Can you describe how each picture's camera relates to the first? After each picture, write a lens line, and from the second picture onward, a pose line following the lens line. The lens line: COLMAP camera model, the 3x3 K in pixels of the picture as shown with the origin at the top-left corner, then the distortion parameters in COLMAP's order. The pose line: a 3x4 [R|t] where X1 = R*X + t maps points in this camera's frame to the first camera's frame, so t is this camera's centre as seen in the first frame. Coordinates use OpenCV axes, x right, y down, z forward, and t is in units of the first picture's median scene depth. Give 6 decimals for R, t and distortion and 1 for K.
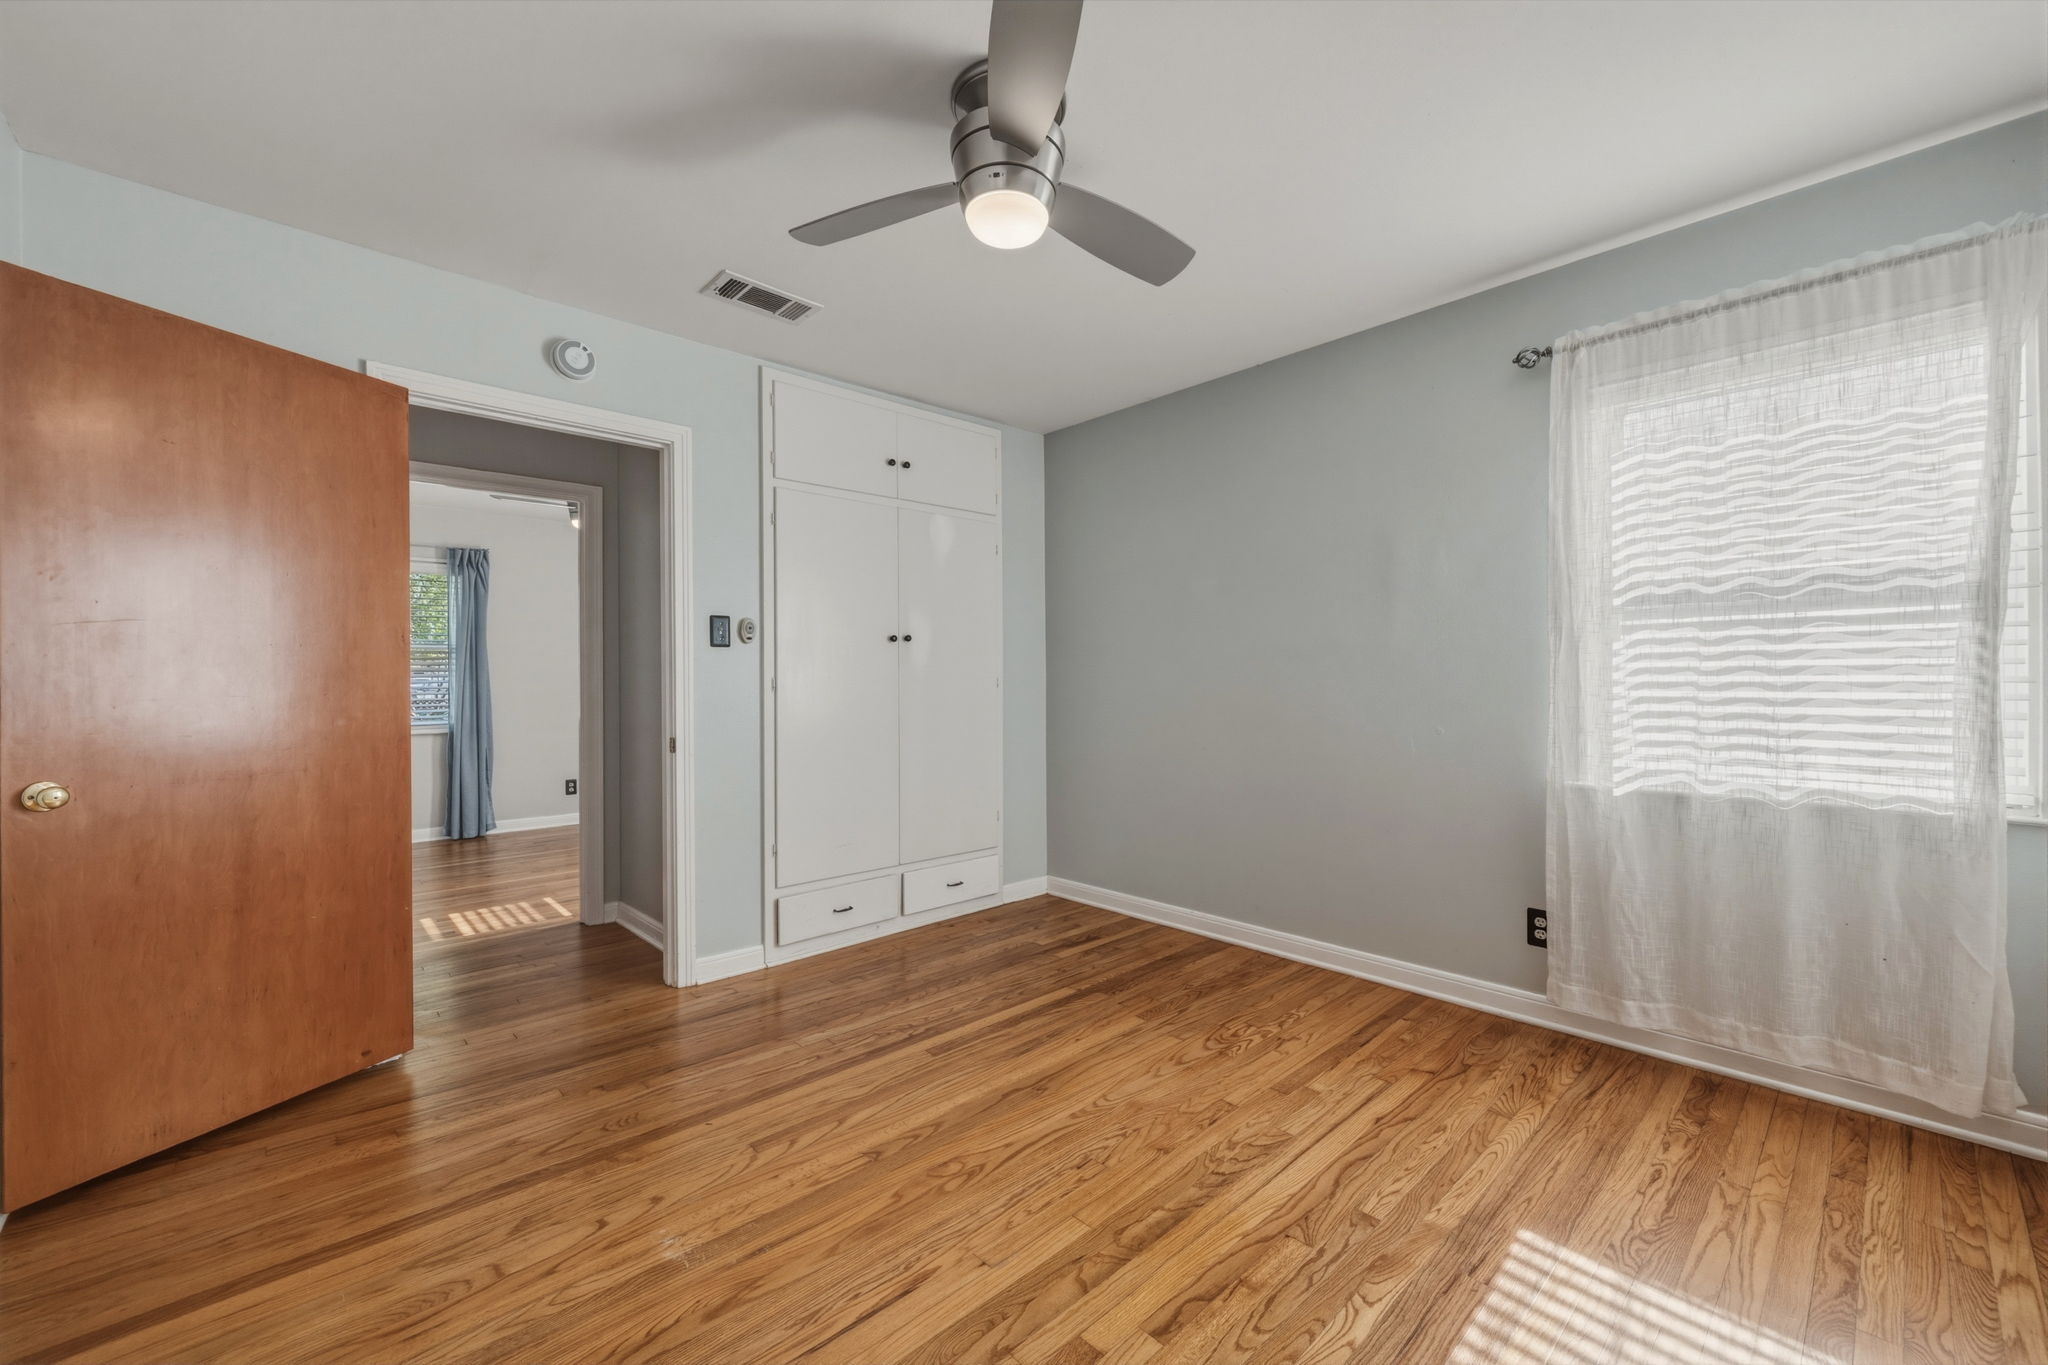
lens RADIAL K [[808.6, 0, 1026.1], [0, 808.6, 682.9], [0, 0, 1]] dist [0.001205, 0.000078]
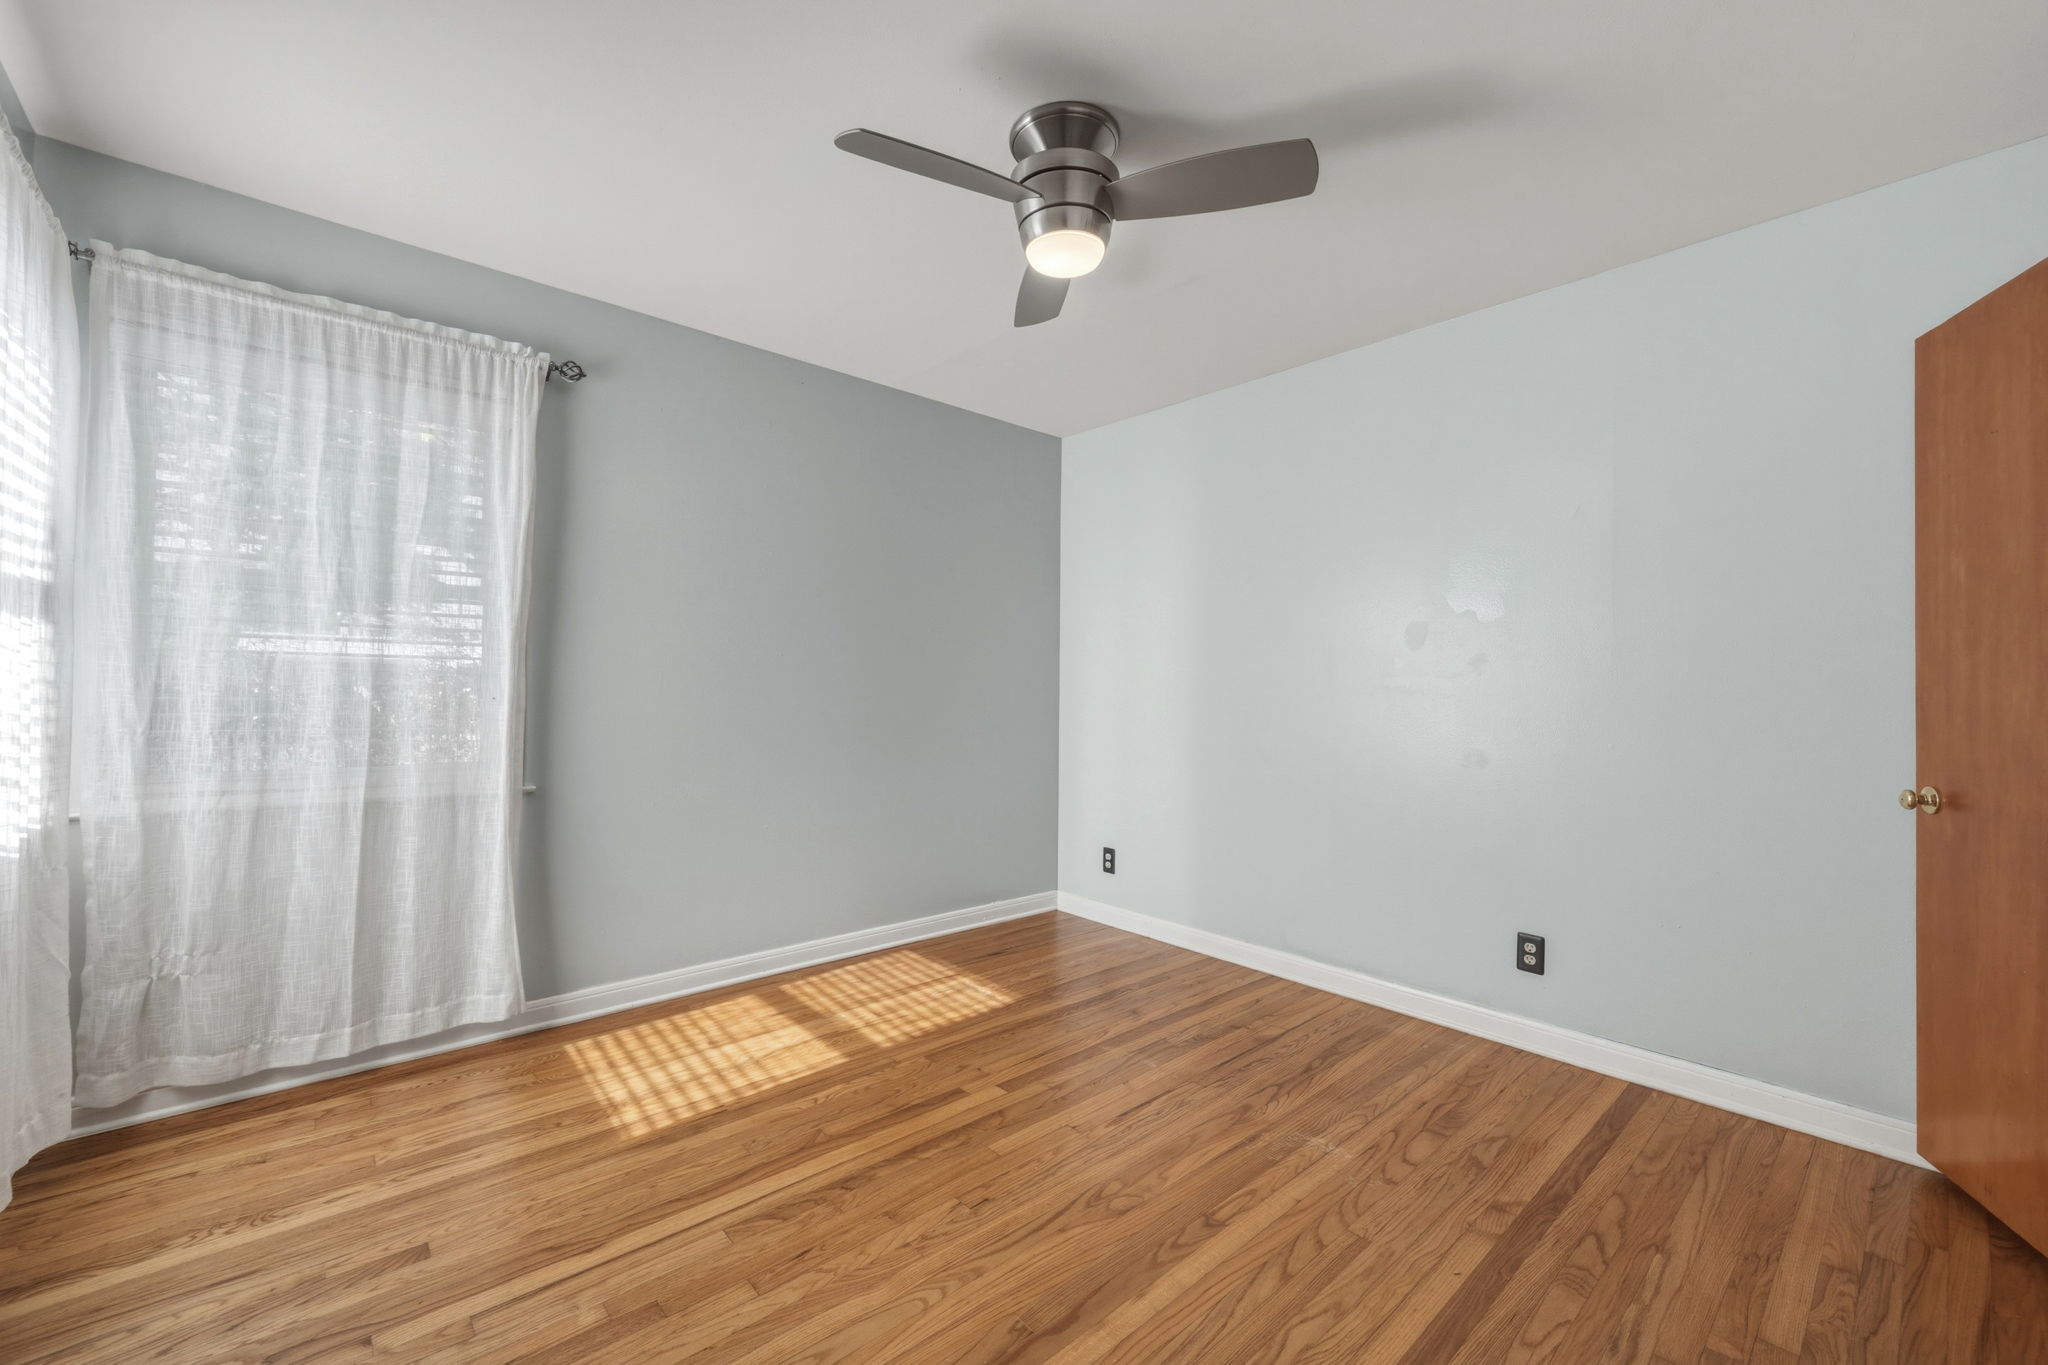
lens RADIAL K [[808.6, 0, 1021.3], [0, 808.6, 683.7], [0, 0, 1]] dist [0.001205, 0.000078]
pose [[-0.999744, -0.007459, 0.021378, 0.009011], [-0.007531, 0.999966, -0.003312, -0.007193], [-0.021352, -0.003472, -0.999766, 2.111027]]
